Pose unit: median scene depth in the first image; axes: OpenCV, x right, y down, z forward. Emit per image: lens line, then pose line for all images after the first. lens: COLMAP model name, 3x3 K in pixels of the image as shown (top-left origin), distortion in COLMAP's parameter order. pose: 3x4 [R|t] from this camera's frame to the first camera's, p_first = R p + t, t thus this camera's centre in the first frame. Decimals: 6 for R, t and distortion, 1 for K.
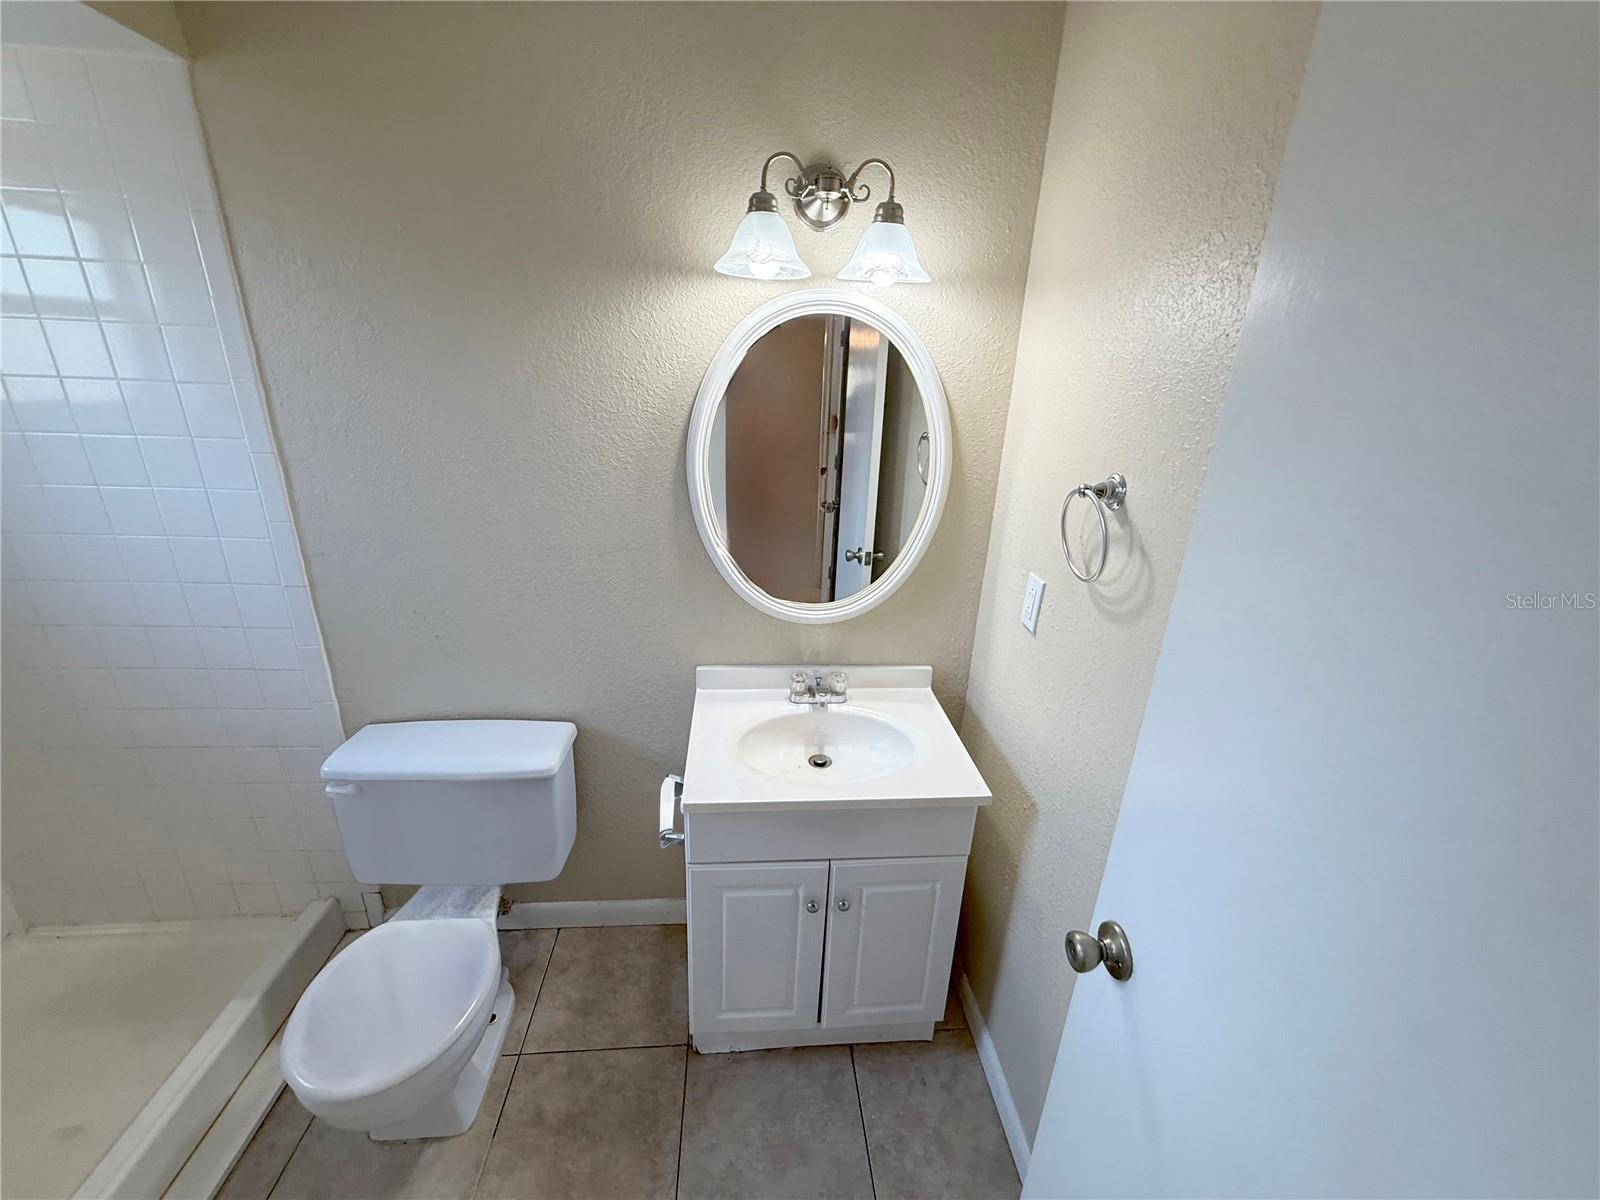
lens RADIAL K [[634.6, 0, 800.0], [0, 634.6, 600.0], [0, 0, 1]] dist [-0.004432, -0.000067]
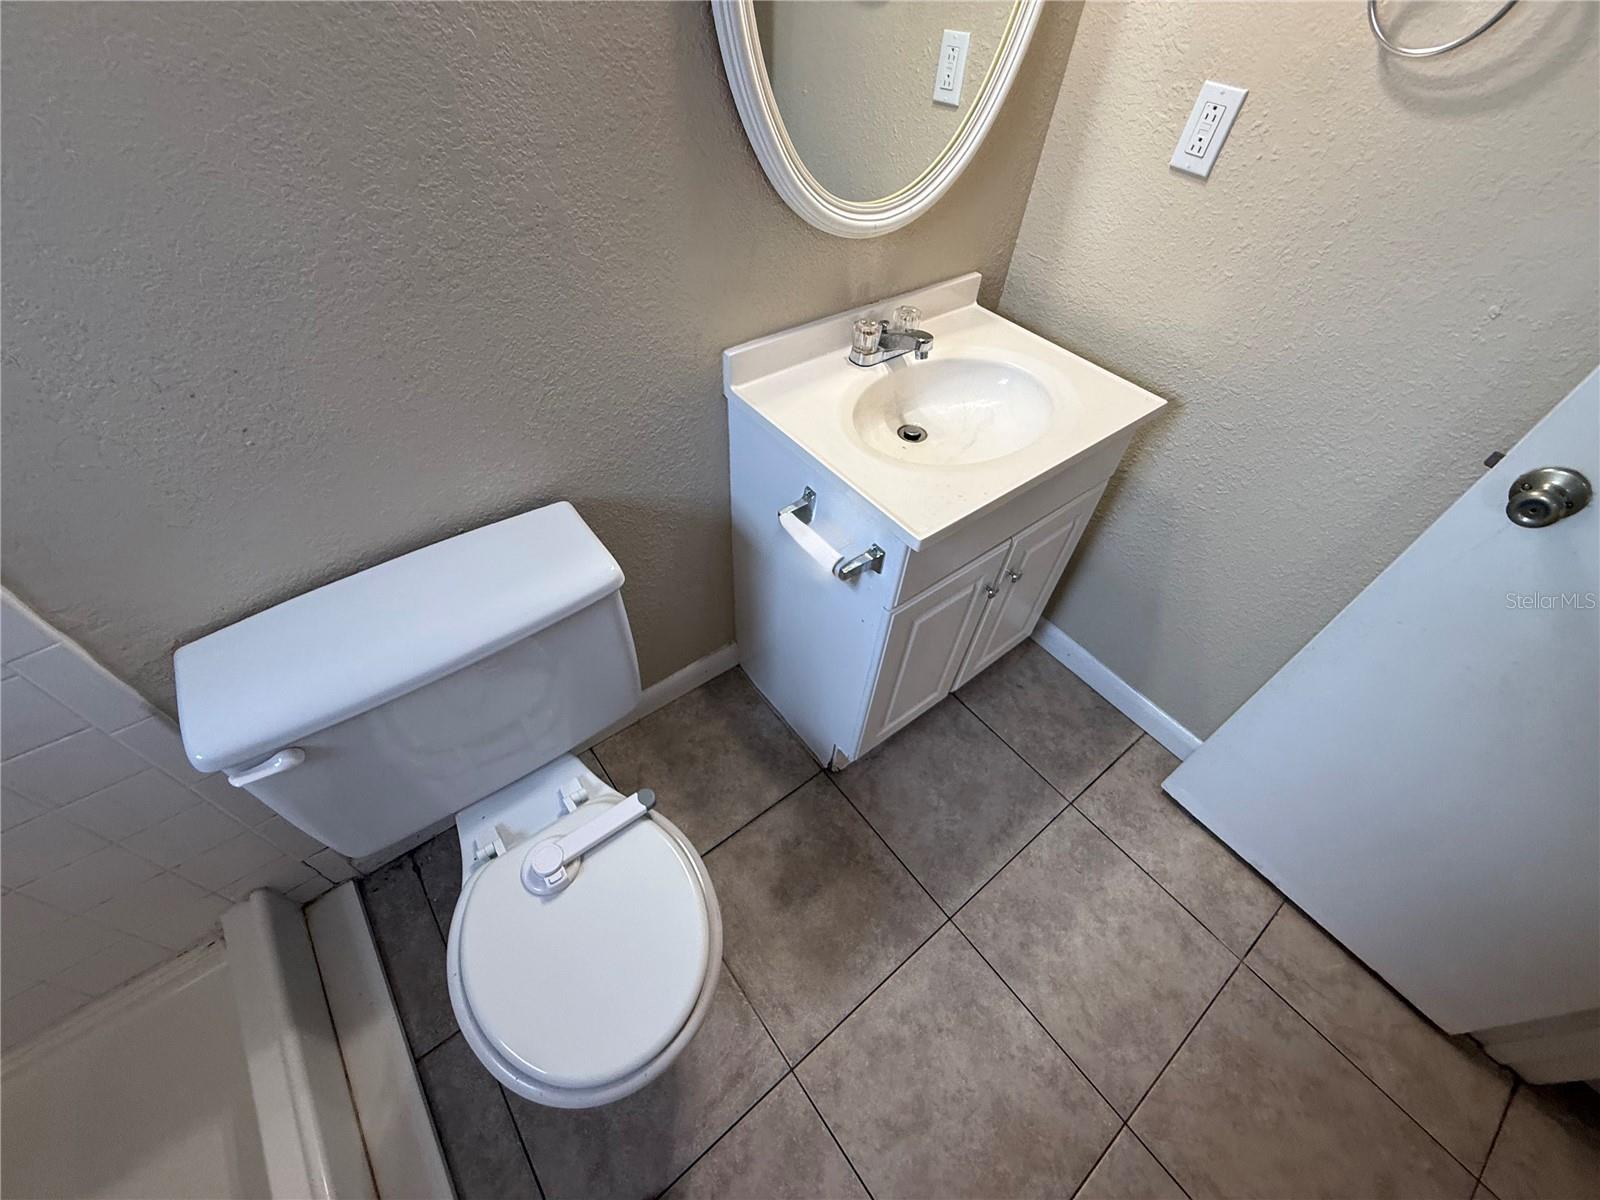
lens RADIAL K [[634.6, 0, 800.0], [0, 634.6, 600.0], [0, 0, 1]] dist [-0.004432, -0.000067]
pose [[0.838238, -0.406586, 0.363381, -0.449309], [0.173341, 0.830490, 0.529376, -0.011691], [-0.517021, -0.380754, 0.766626, 0.396695]]
